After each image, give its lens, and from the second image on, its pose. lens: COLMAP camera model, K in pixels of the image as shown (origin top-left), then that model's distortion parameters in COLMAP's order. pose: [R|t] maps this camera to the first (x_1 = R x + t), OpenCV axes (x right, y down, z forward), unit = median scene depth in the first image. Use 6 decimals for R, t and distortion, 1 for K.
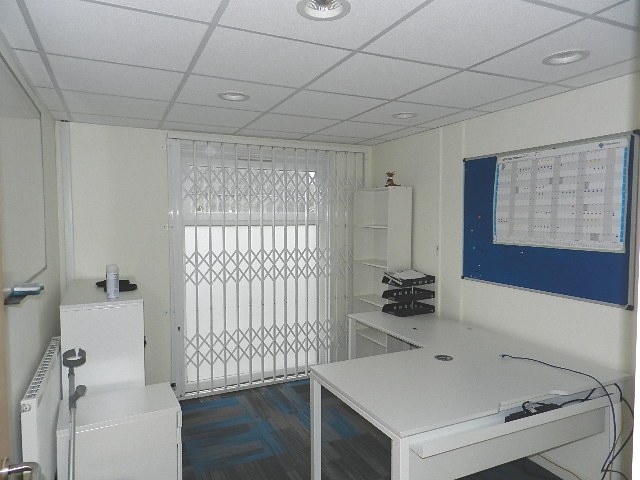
lens RADIAL K [[438.0, 0, 326.1], [0, 438.0, 243.2], [0, 0, 1]] dist [0.005298, 0.002368]
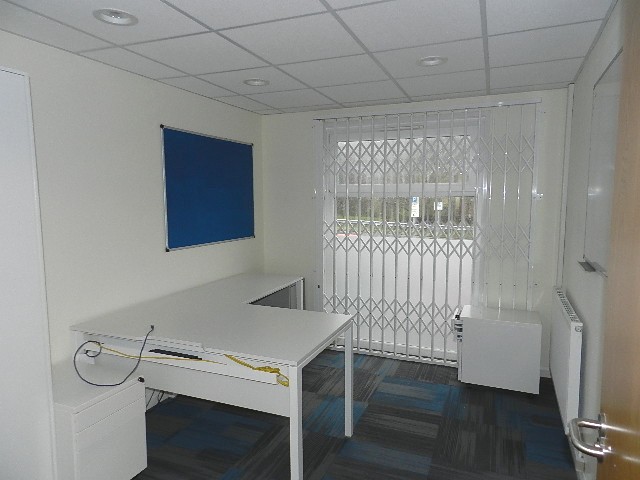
lens RADIAL K [[438.0, 0, 321.7], [0, 438.0, 240.6], [0, 0, 1]] dist [0.005298, 0.002368]
pose [[0.653844, 0.078628, -0.752532, 0.427834], [-0.033704, 0.996625, 0.074848, -0.010878], [0.755878, -0.023575, 0.654288, 0.205384]]
